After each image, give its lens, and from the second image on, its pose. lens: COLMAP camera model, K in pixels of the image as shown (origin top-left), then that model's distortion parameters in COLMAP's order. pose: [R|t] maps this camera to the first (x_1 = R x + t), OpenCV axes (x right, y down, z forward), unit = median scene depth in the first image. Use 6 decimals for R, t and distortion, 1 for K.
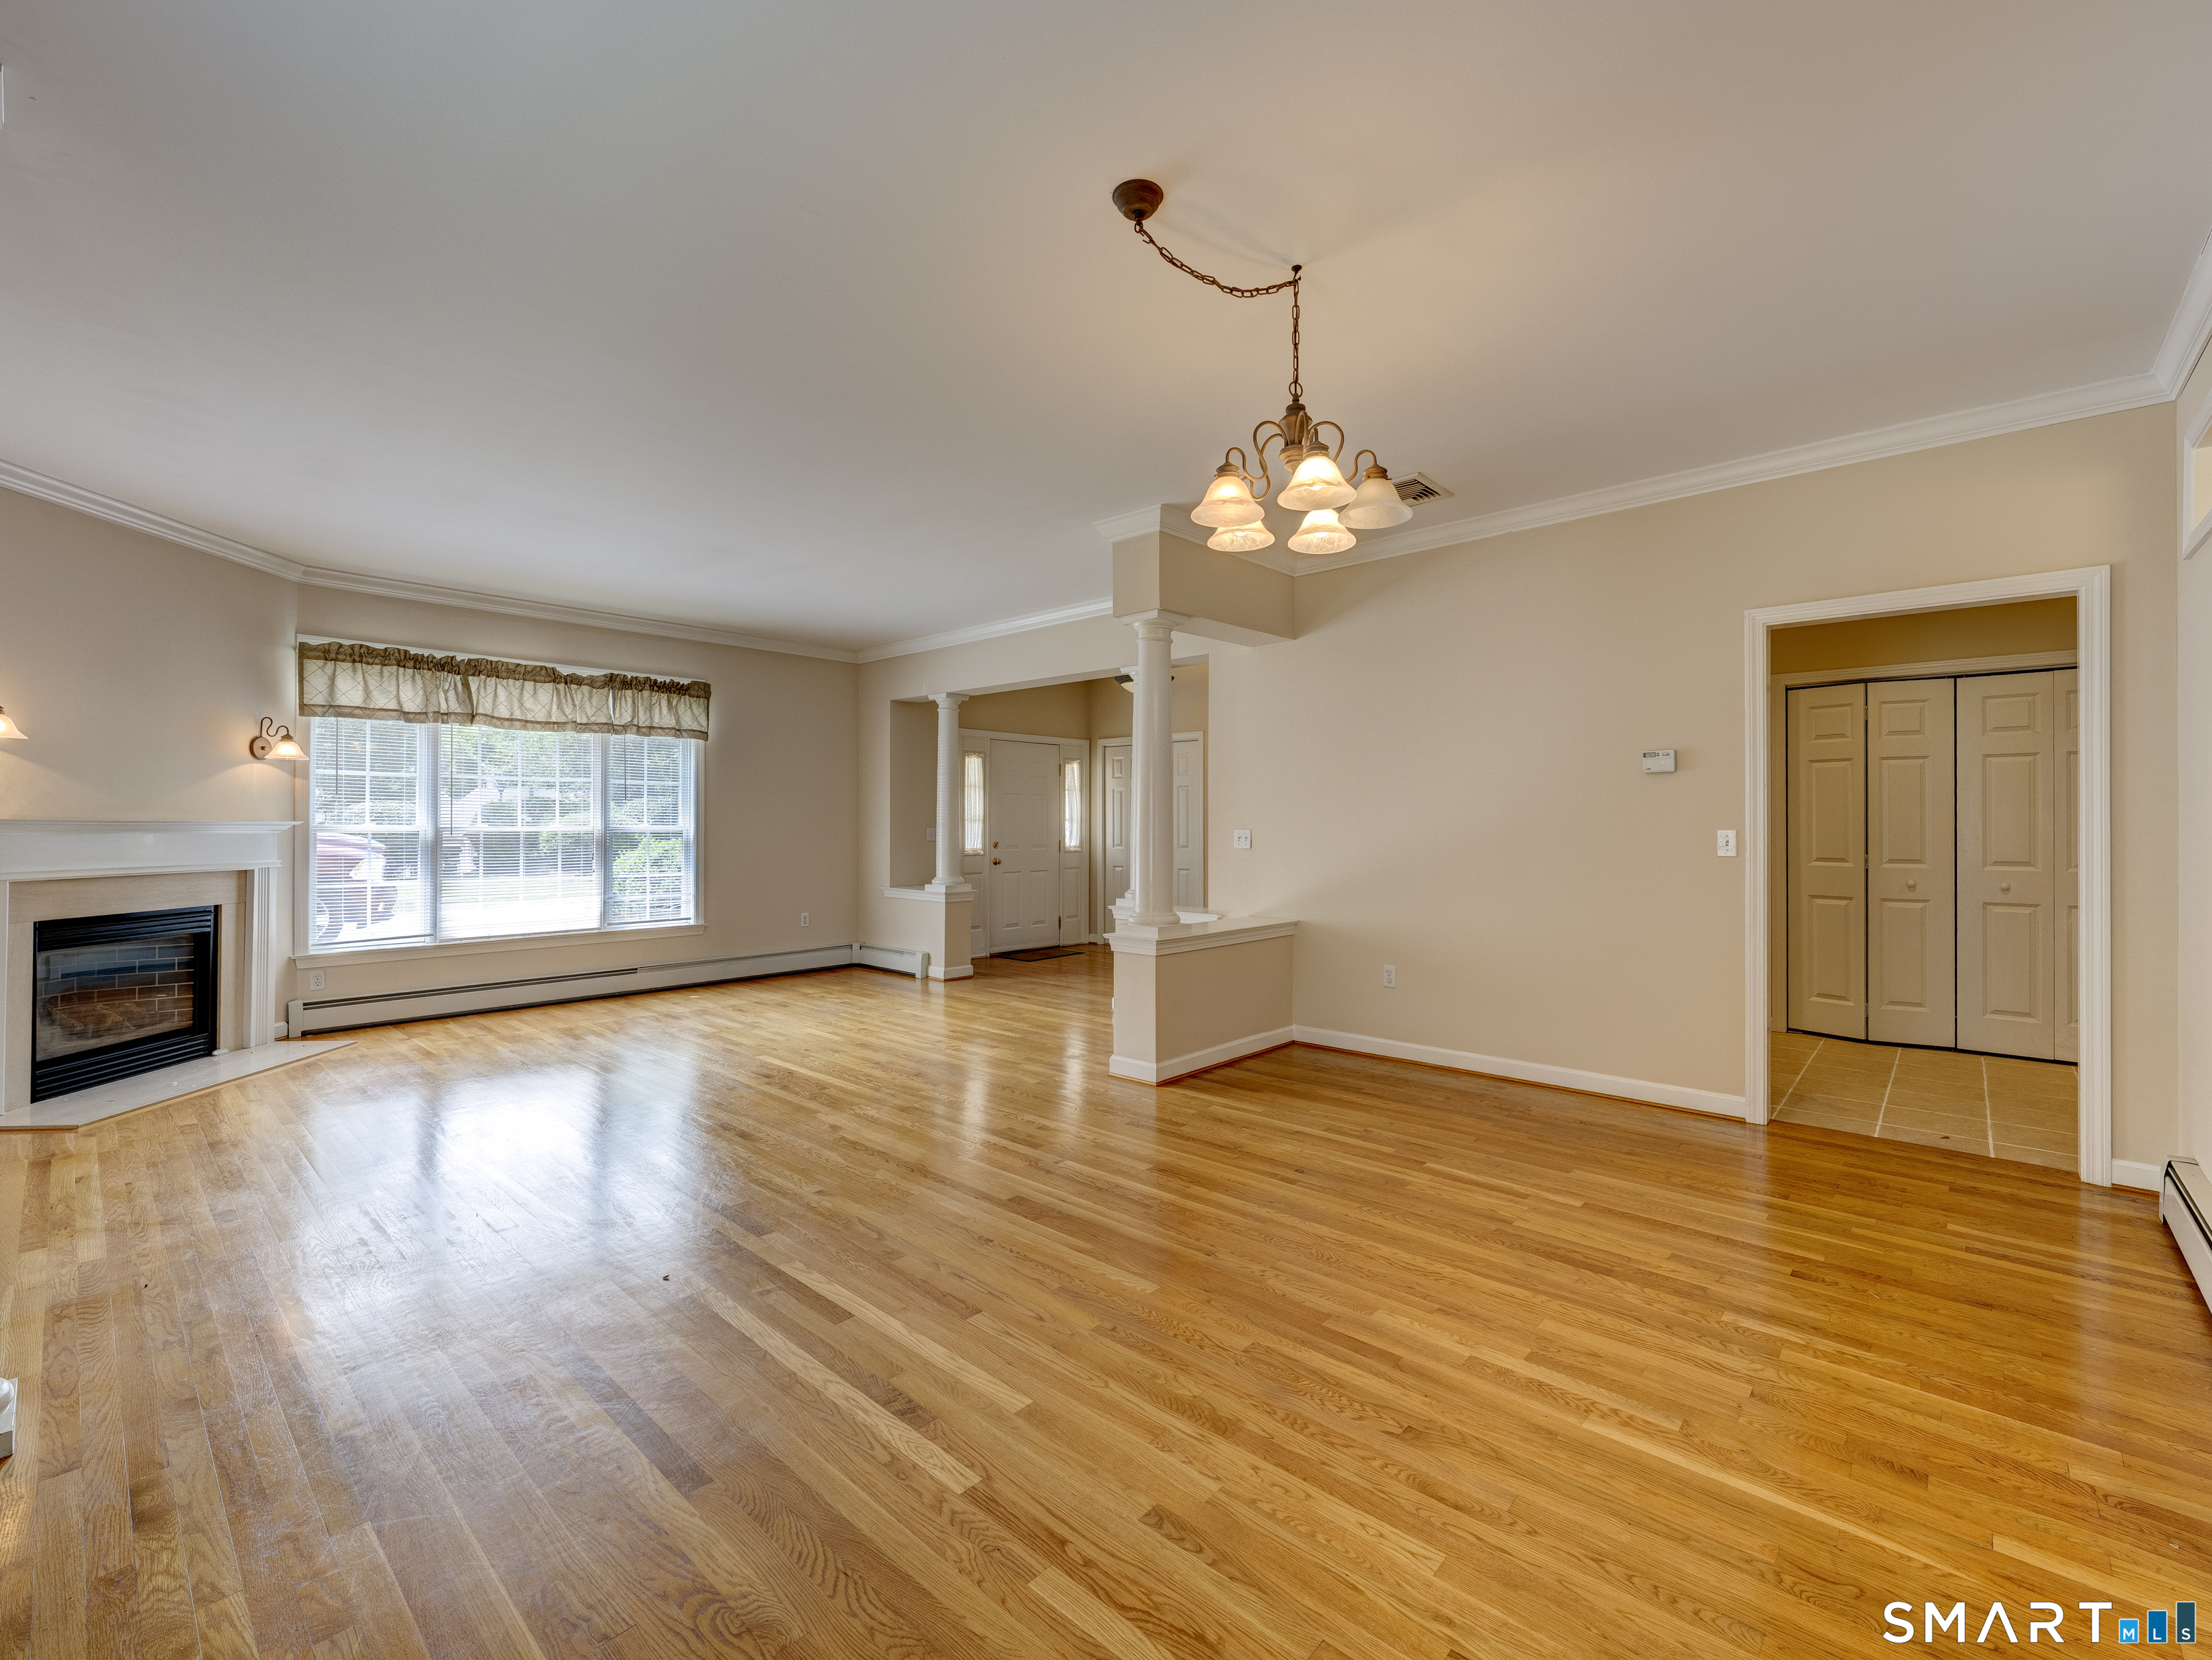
lens RADIAL K [[952.9, 0, 1108.5], [0, 952.9, 820.9], [0, 0, 1]] dist [-0.001615, -0.000058]
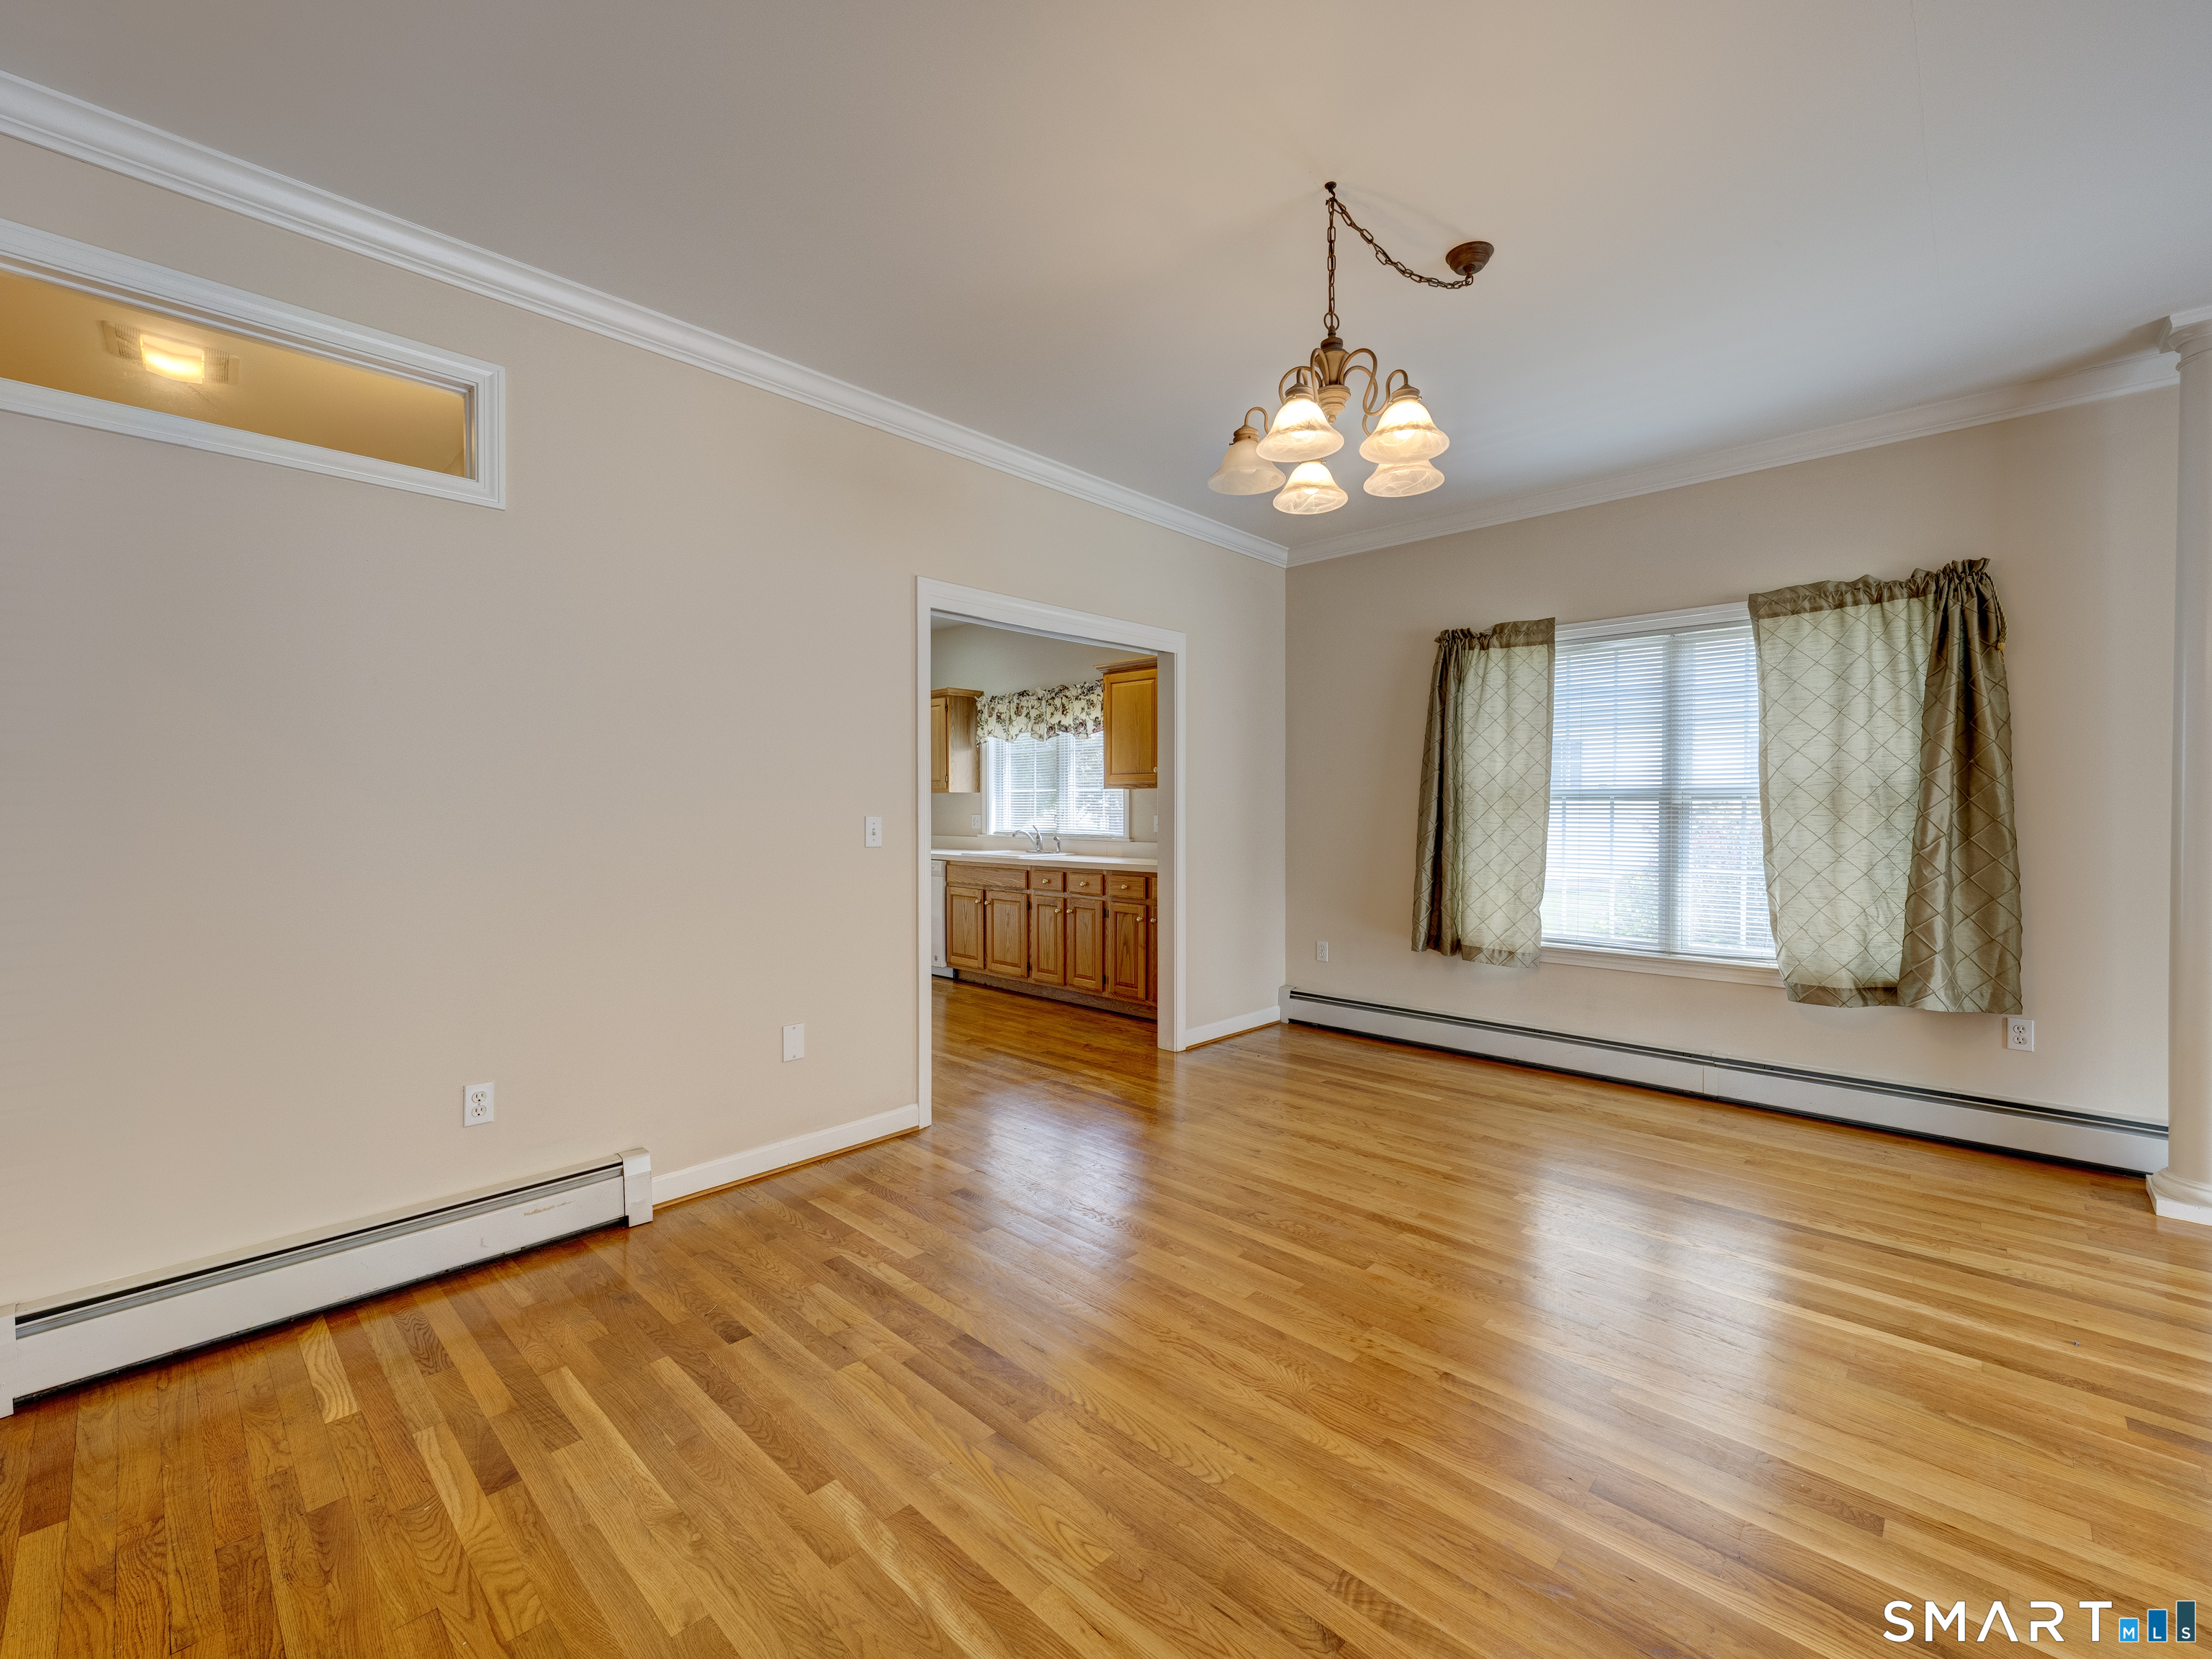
lens RADIAL K [[931.6, 0, 1106.6], [0, 931.6, 821.9], [0, 0, 1]] dist [-0.012766, 0.000079]
pose [[-0.999769, -0.001667, 0.021418, 0.161685], [-0.001447, 0.999946, 0.010282, 0.003058], [-0.021434, 0.010248, -0.999718, 0.776132]]
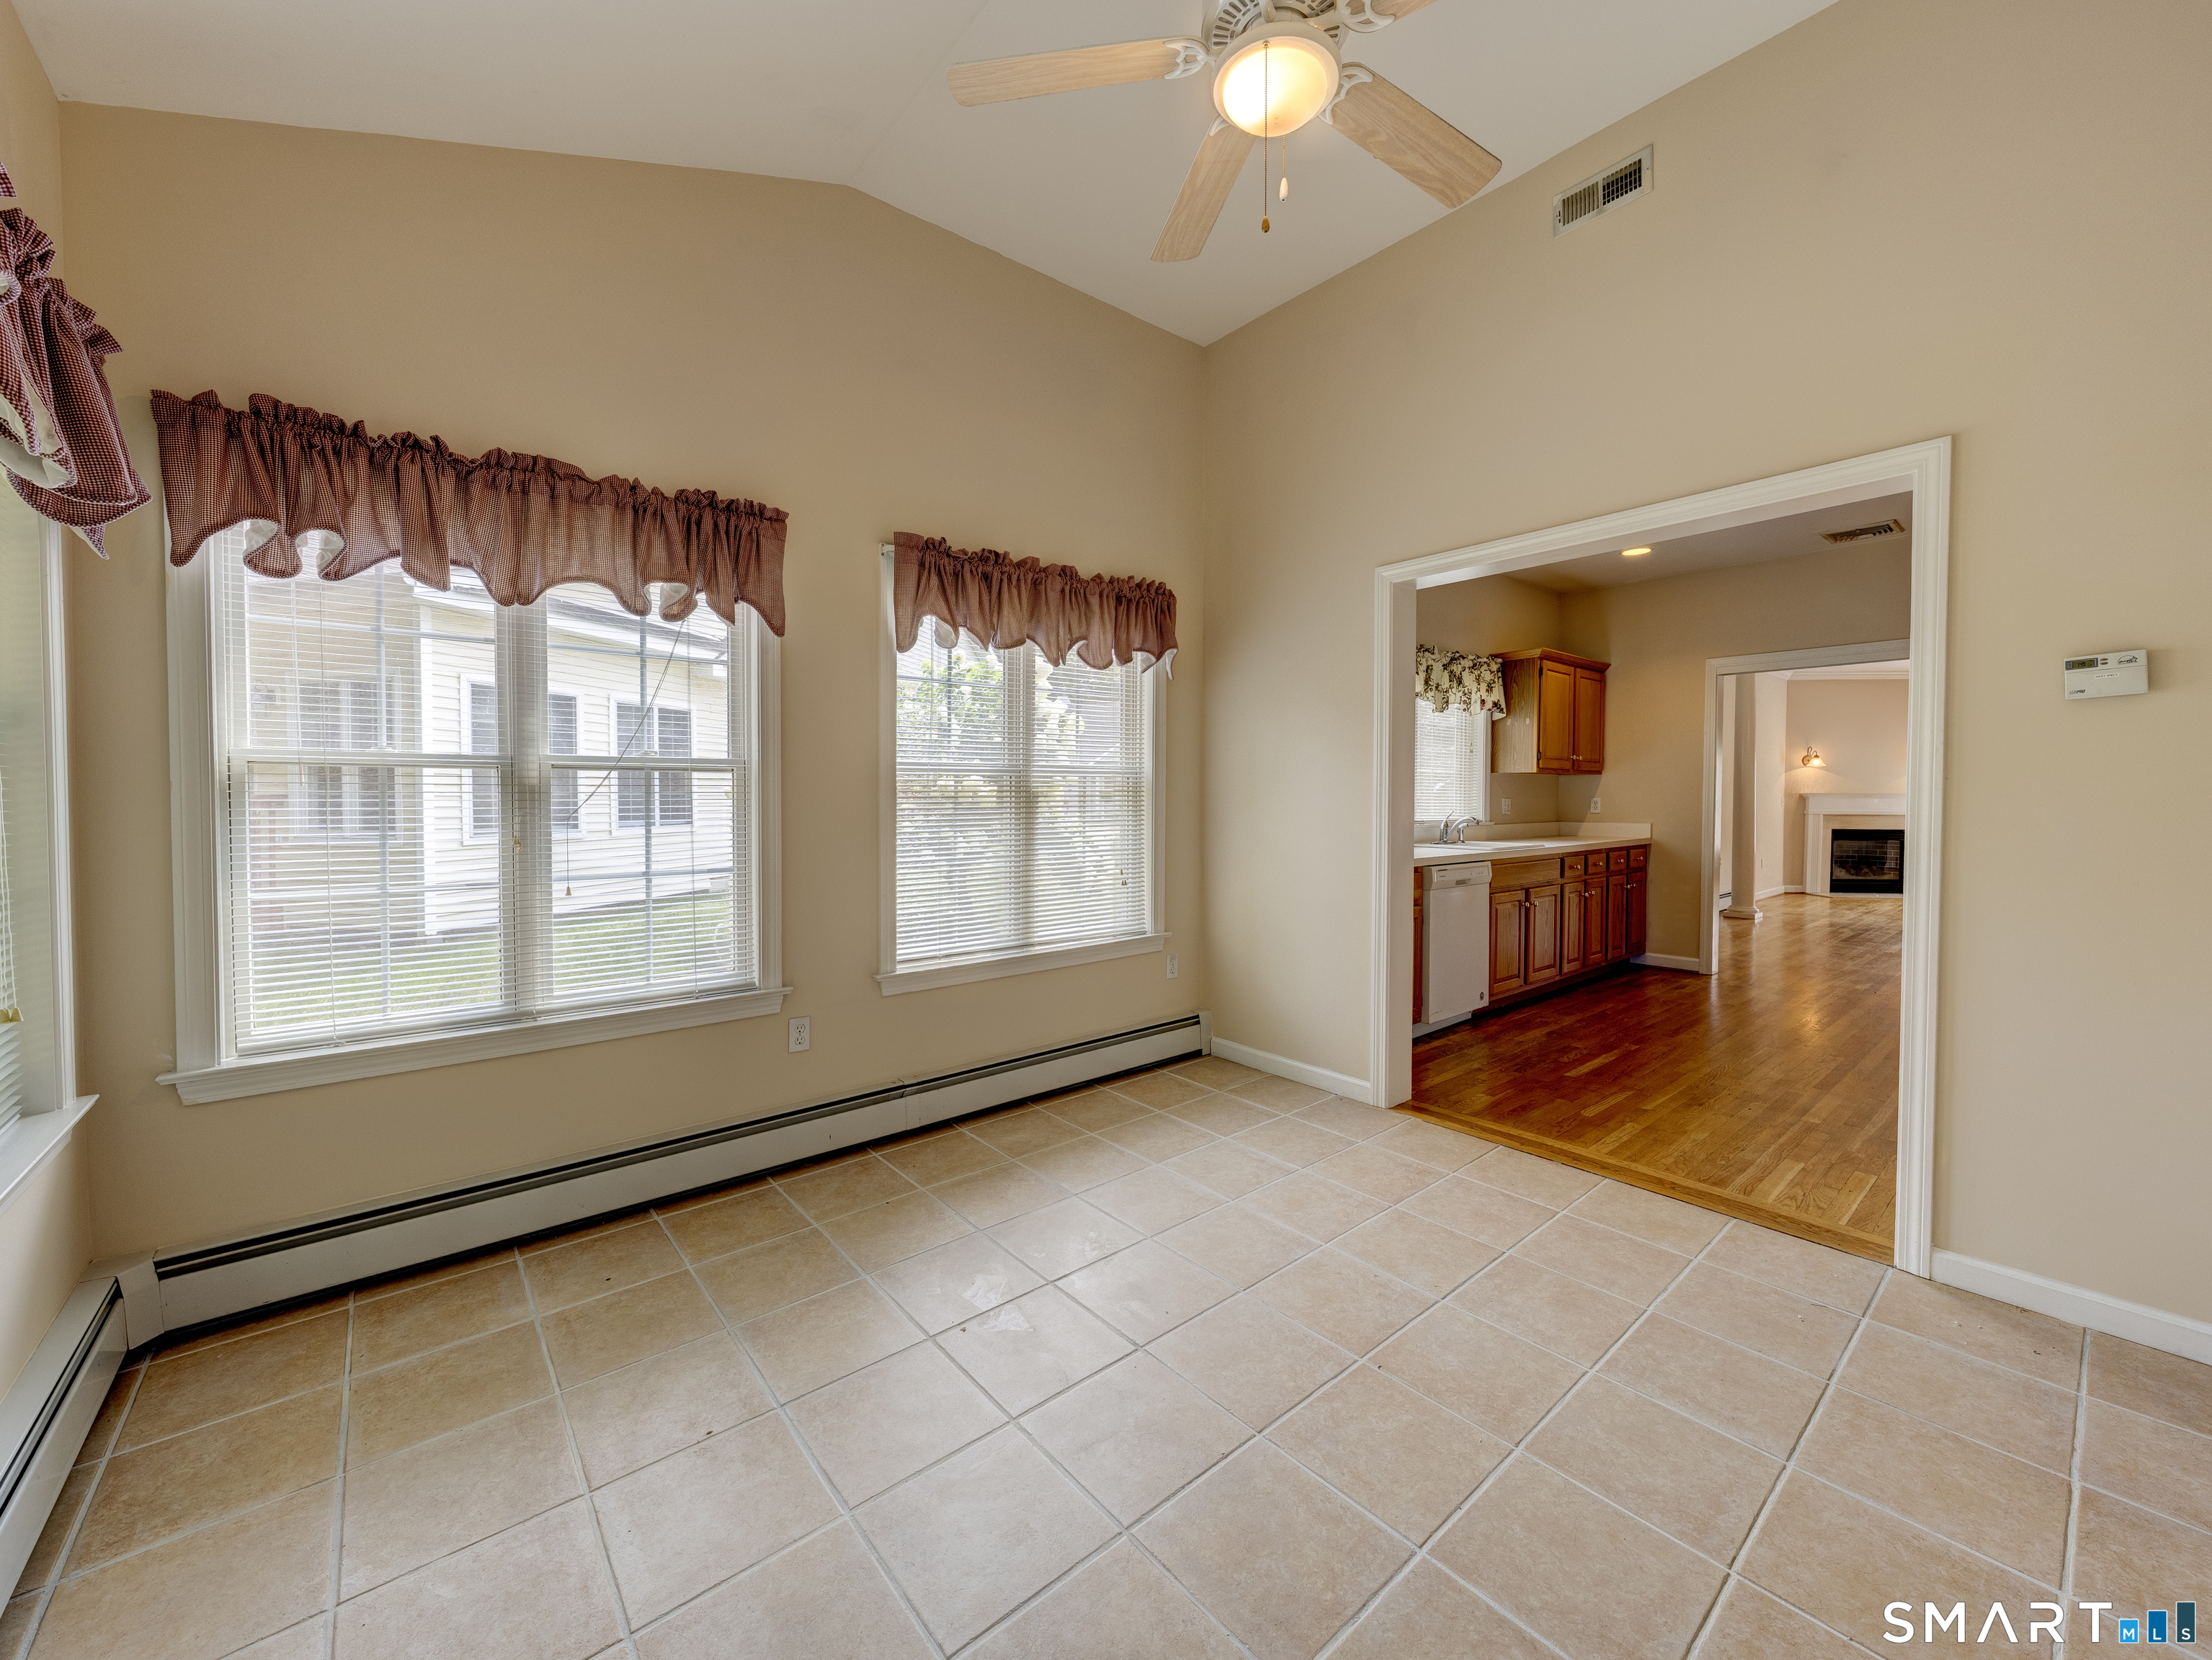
lens RADIAL K [[863.1, 0, 1113.4], [0, 863.1, 819.8], [0, 0, 1]] dist [-0.002414, -0.000315]
pose [[-0.134980, 0.025279, -0.990526, 1.159355], [0.002760, 0.999680, 0.025136, 0.004664], [0.990844, 0.000660, -0.135007, -0.530389]]
